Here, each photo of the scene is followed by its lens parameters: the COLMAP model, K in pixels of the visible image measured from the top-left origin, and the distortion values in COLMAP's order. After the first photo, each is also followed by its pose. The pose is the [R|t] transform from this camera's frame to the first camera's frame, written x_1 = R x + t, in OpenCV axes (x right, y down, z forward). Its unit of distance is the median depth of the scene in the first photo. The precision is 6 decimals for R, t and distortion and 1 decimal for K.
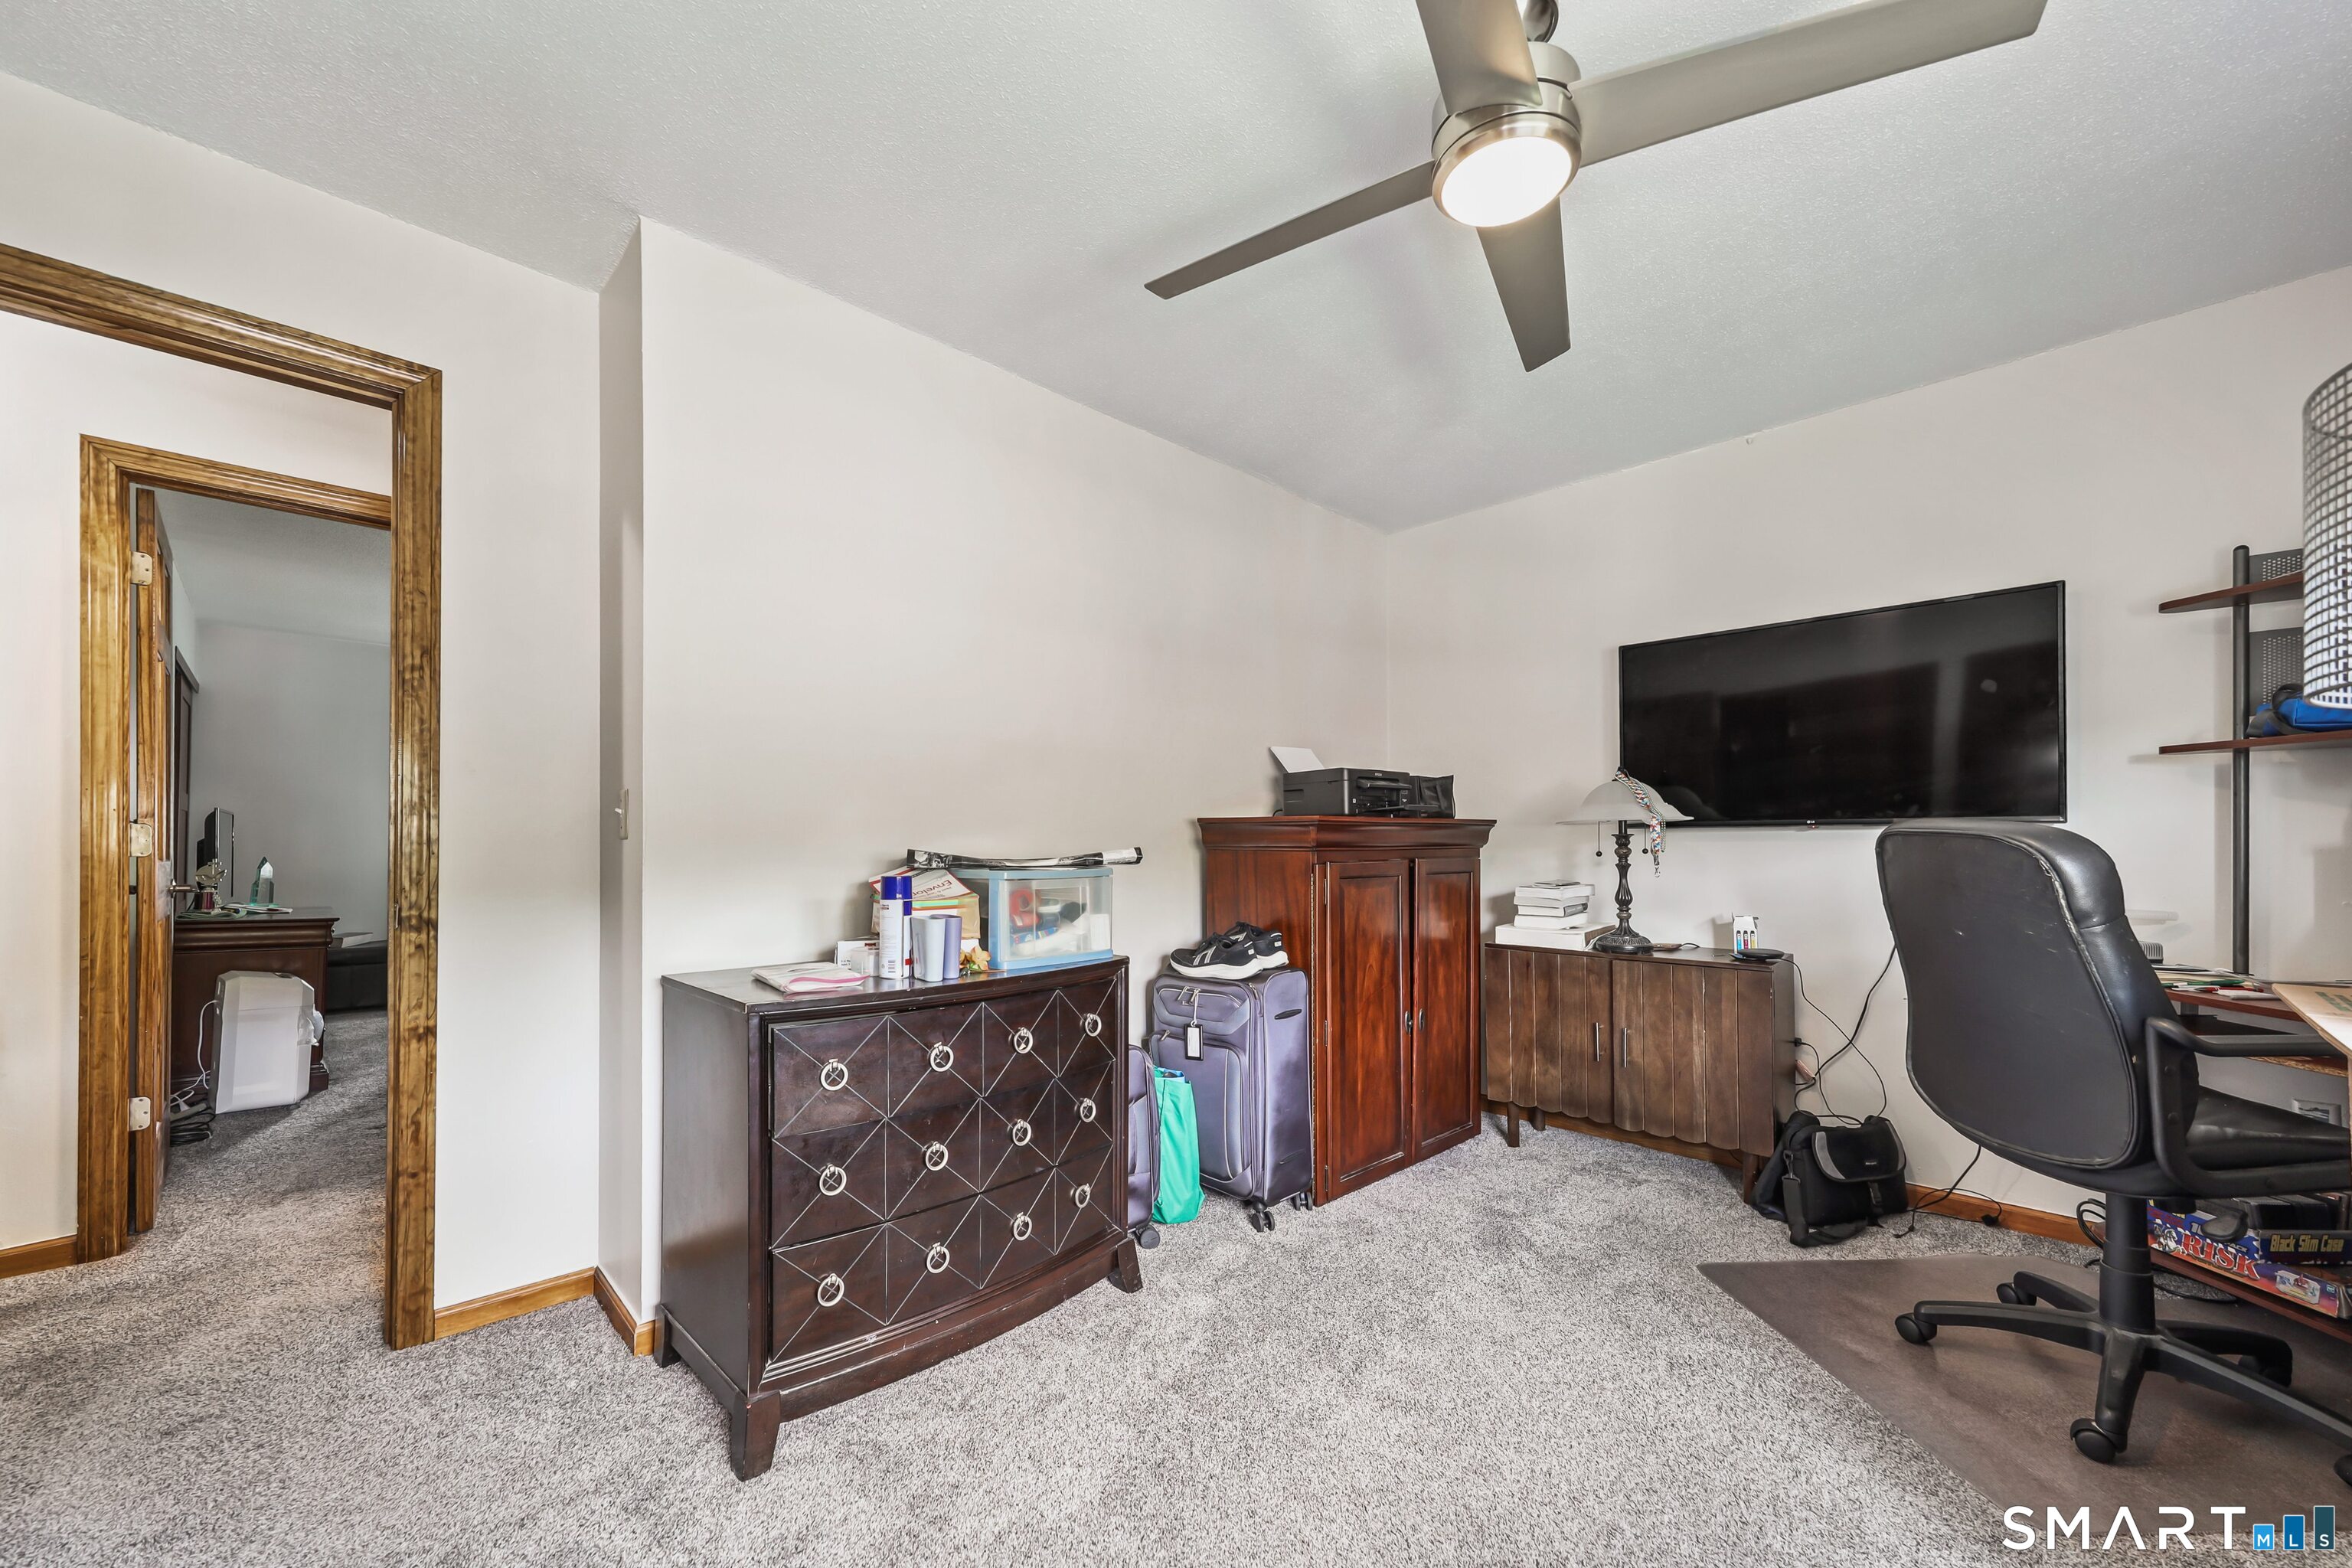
lens RADIAL K [[921.2, 0, 1179.9], [0, 921.2, 840.7], [0, 0, 1]] dist [-0.000195, -0.000003]
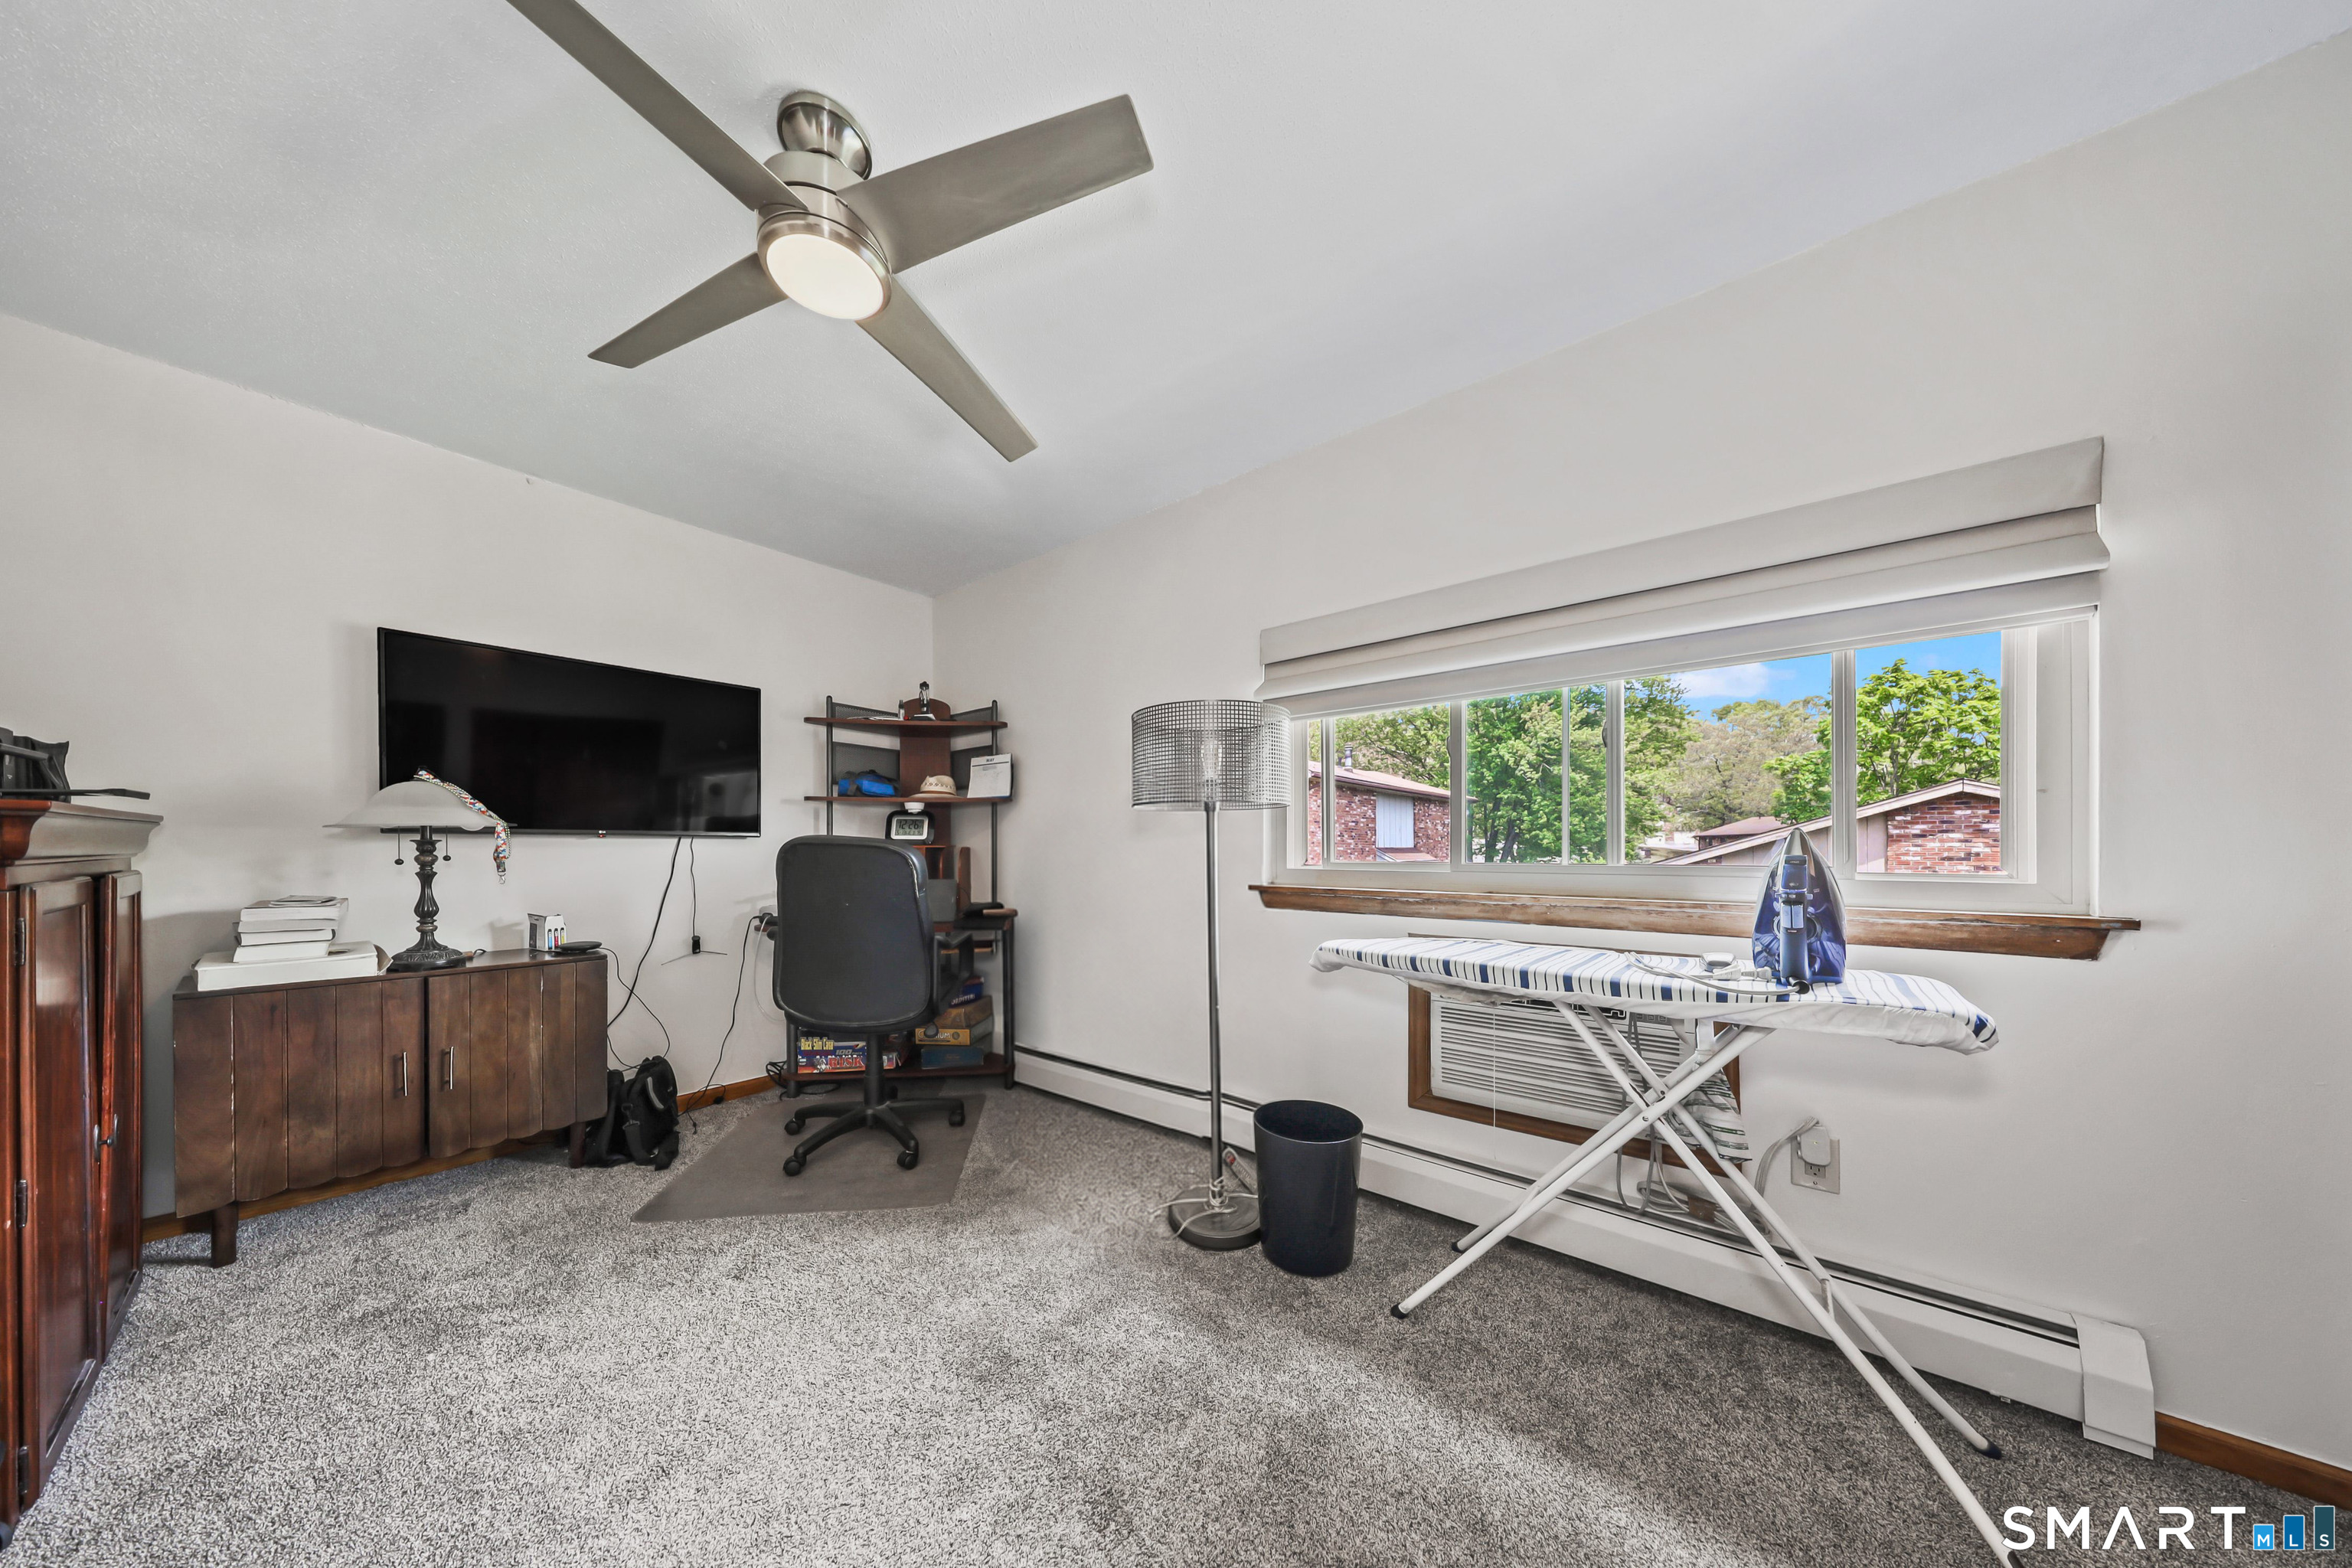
lens RADIAL K [[705.2, 0, 1153.6], [0, 705.2, 845.8], [0, 0, 1]] dist [0.000219, -0.000006]
pose [[-0.099065, 0.004258, 0.995072, -0.300680], [-0.004254, 0.999980, -0.004703, -0.001031], [-0.995072, -0.004699, -0.099045, 0.359795]]
